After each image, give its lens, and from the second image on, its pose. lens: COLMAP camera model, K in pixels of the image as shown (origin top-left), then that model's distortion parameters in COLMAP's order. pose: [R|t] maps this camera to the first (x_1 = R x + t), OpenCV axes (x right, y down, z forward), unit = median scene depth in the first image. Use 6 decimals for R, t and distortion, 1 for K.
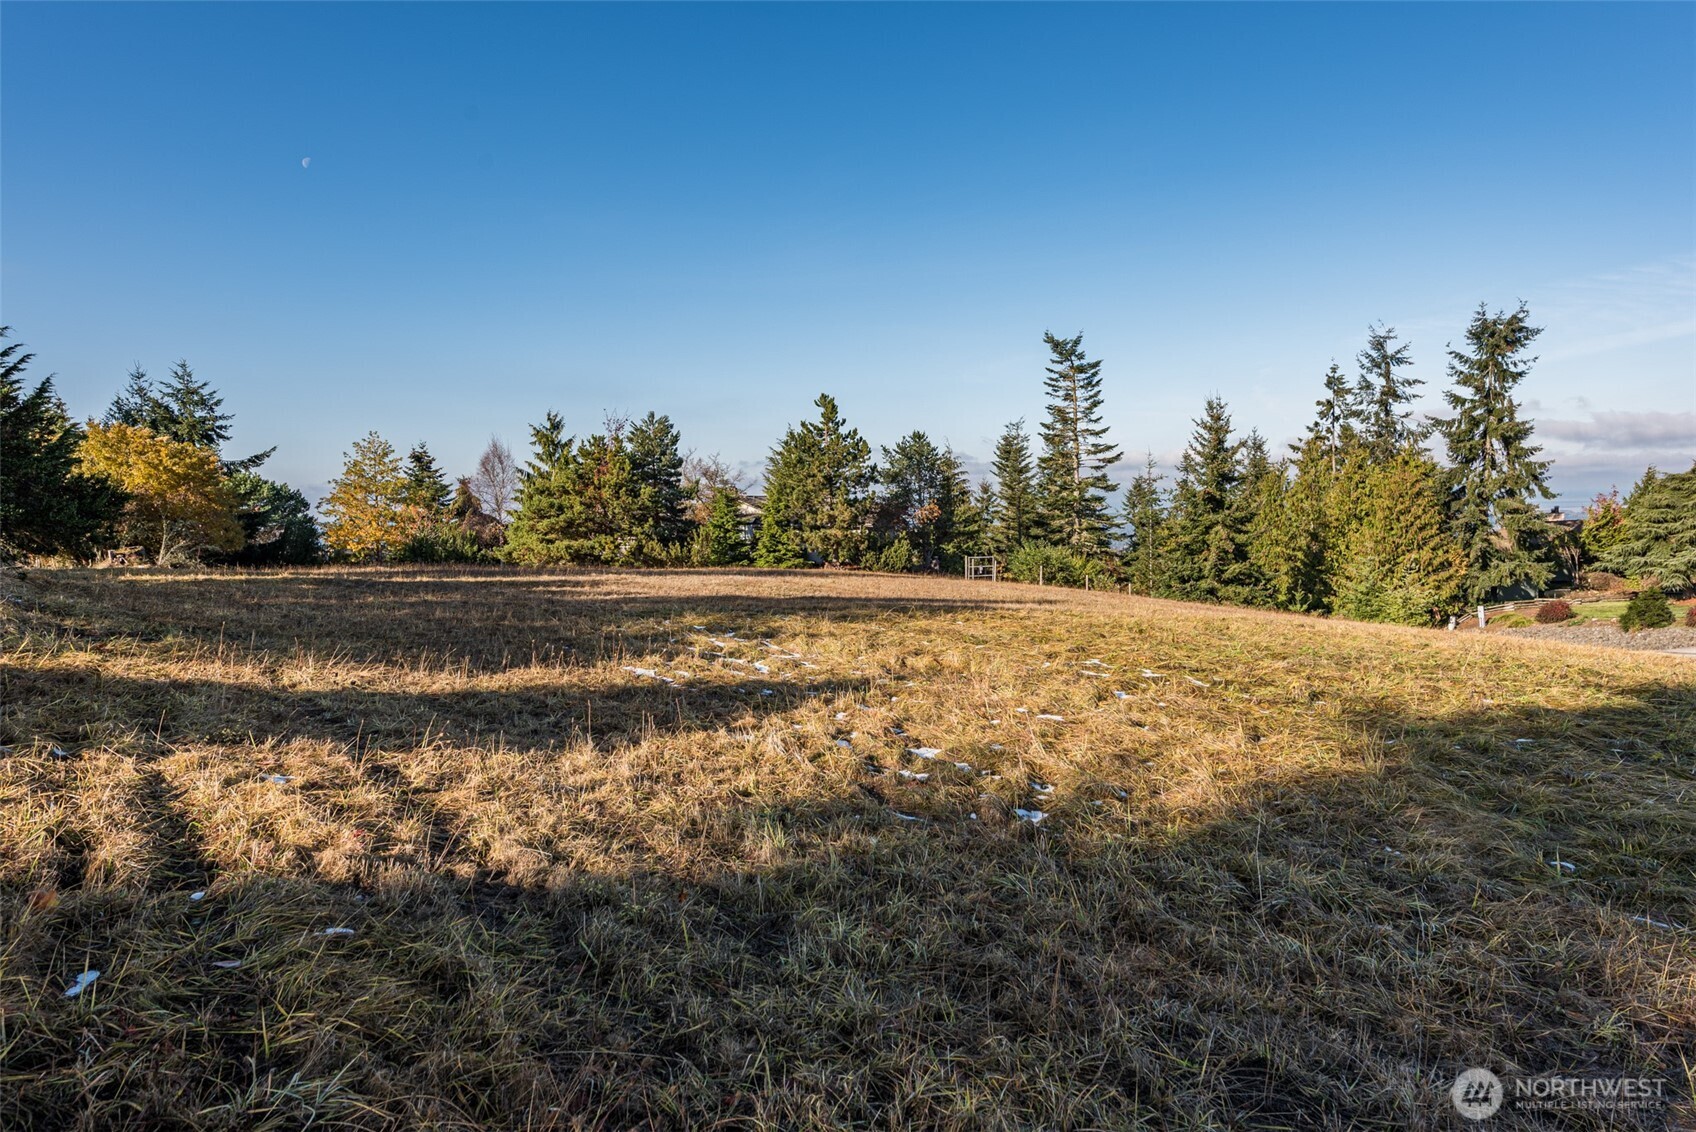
lens RADIAL K [[1037.5, 0, 848.0], [0, 1037.5, 566.0], [0, 0, 1]] dist [0.010227, 0.000963]
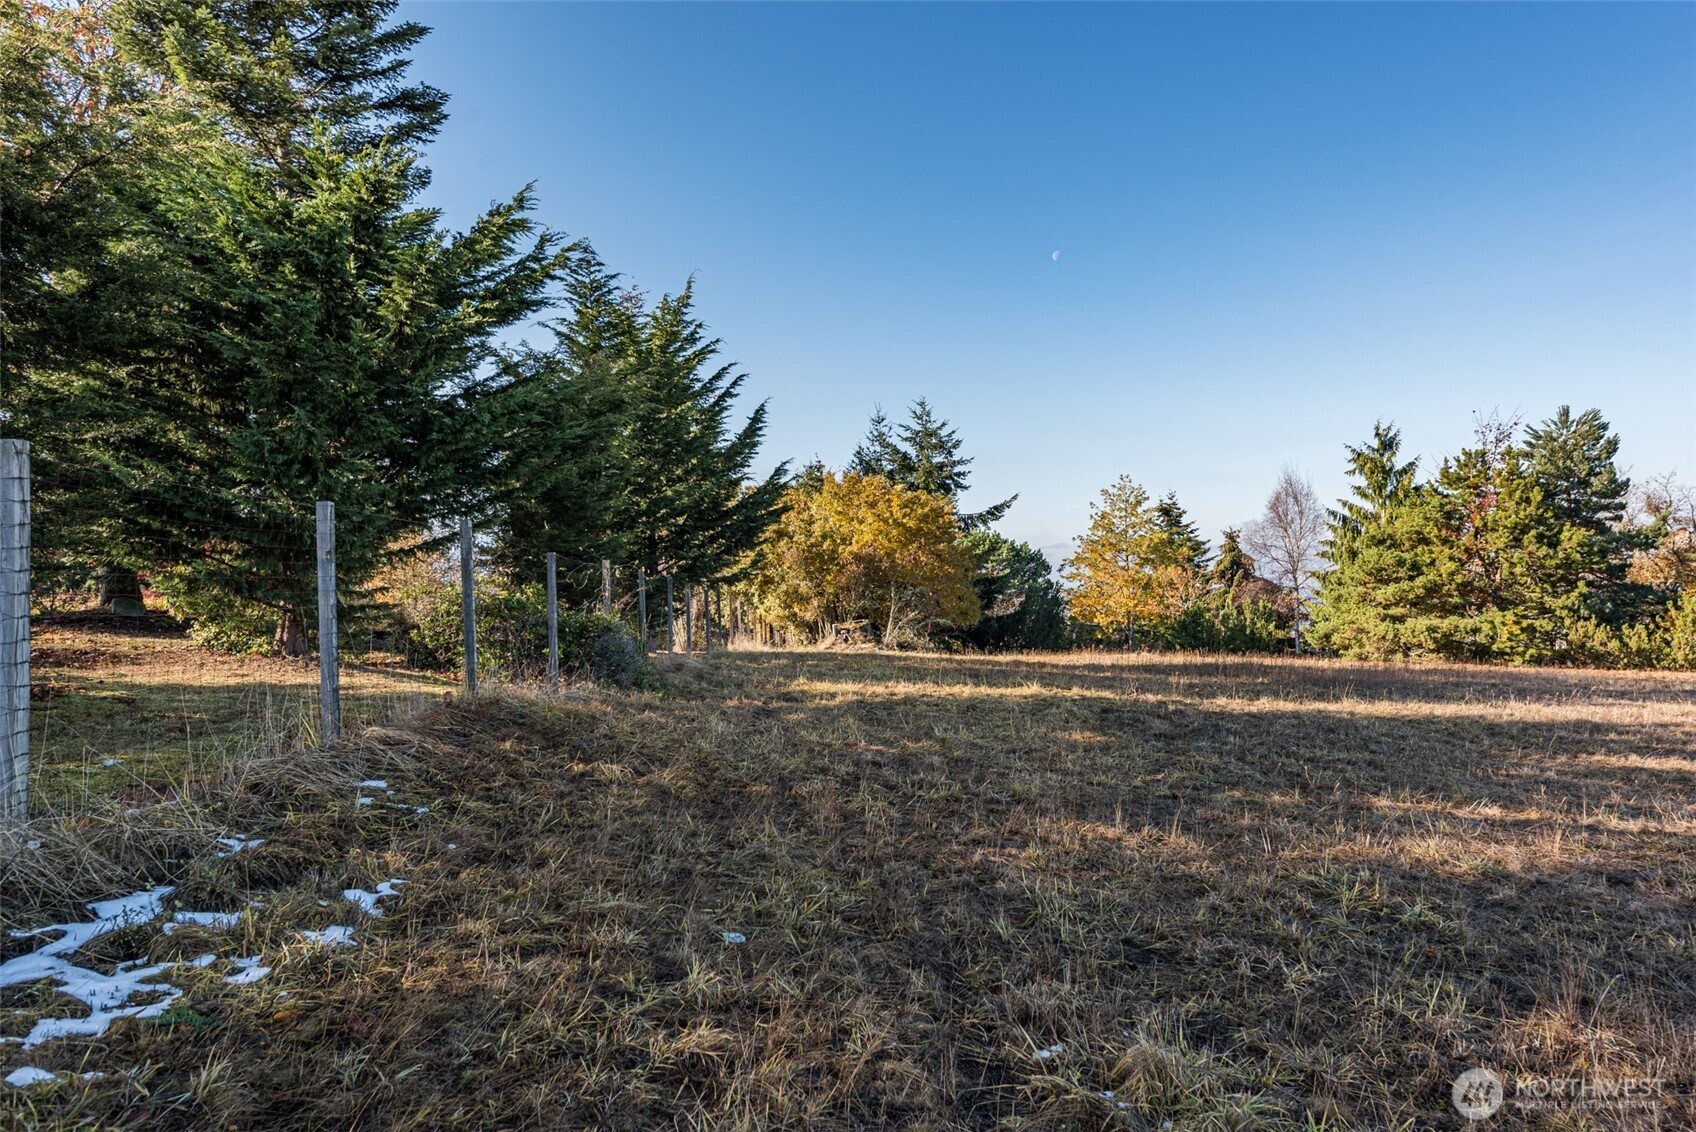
lens RADIAL K [[1101.0, 0, 848.2], [0, 1101.0, 561.0], [0, 0, 1]] dist [0.006993, 0.001225]
pose [[0.795612, -0.015356, -0.605612, -0.123139], [-0.024500, 0.998045, -0.057493, -0.010257], [0.605311, 0.060580, 0.793680, 0.220415]]
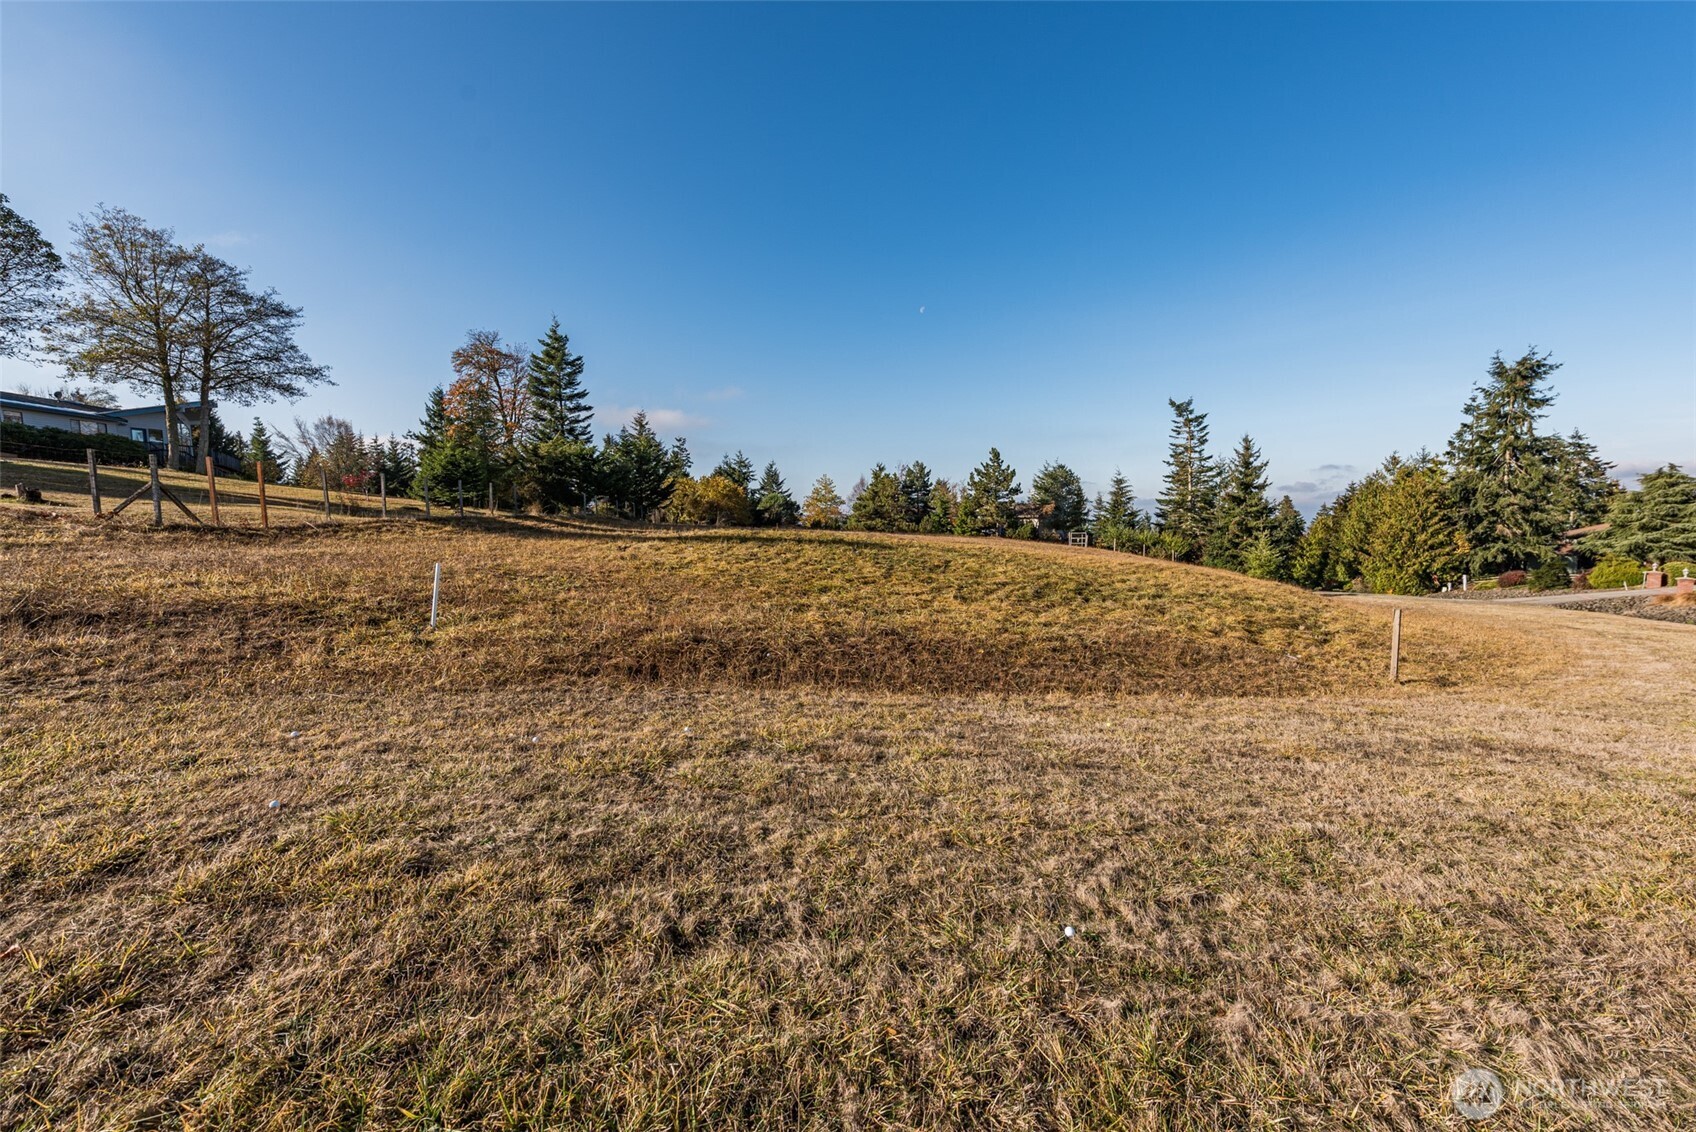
lens RADIAL K [[669.0, 0, 843.4], [0, 669.0, 569.2], [0, 0, 1]] dist [0.016833, -0.010053]
pose [[0.833245, 0.044470, -0.551113, 0.410621], [-0.031317, 0.998956, 0.033258, 0.027391], [0.552016, -0.010453, 0.833768, -0.194288]]
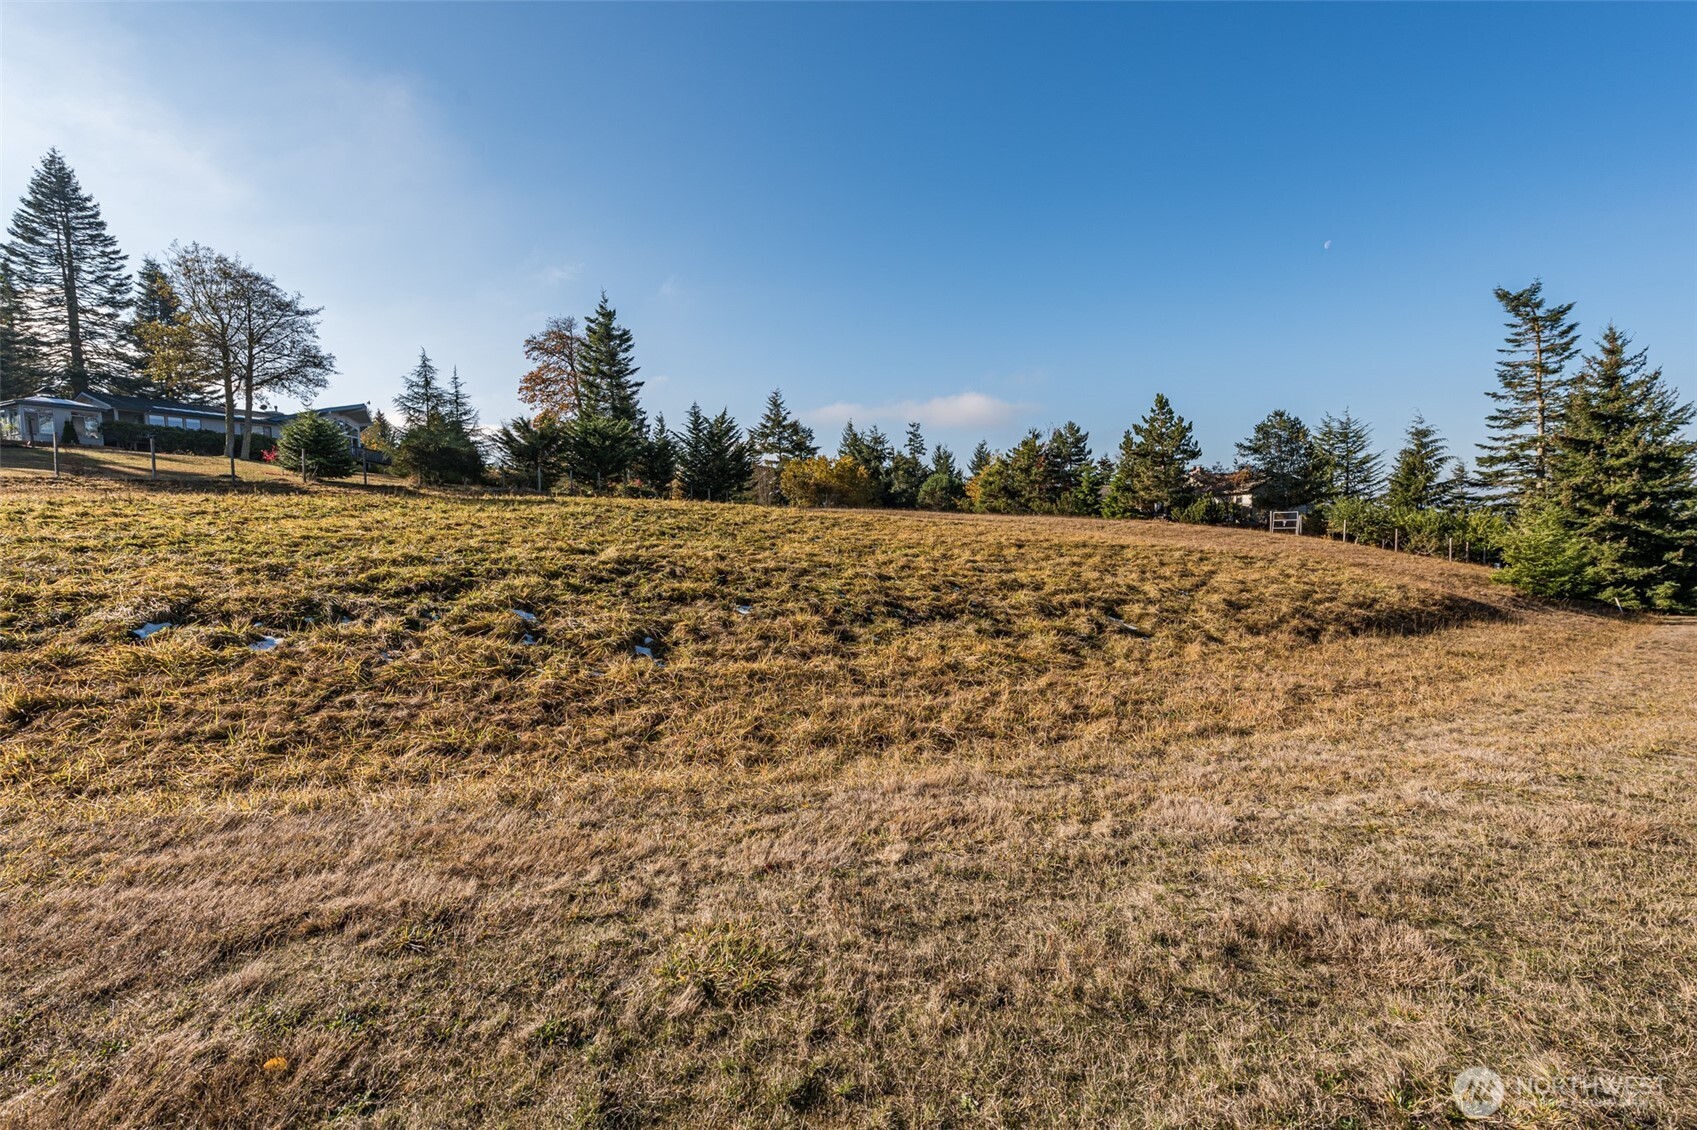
lens RADIAL K [[725.8, 0, 843.0], [0, 725.8, 558.6], [0, 0, 1]] dist [0.001077, -0.000534]
pose [[0.497255, 0.045221, -0.866425, 0.560155], [-0.037634, 0.998825, 0.030533, 0.035963], [0.866788, 0.017424, 0.498372, 0.148559]]
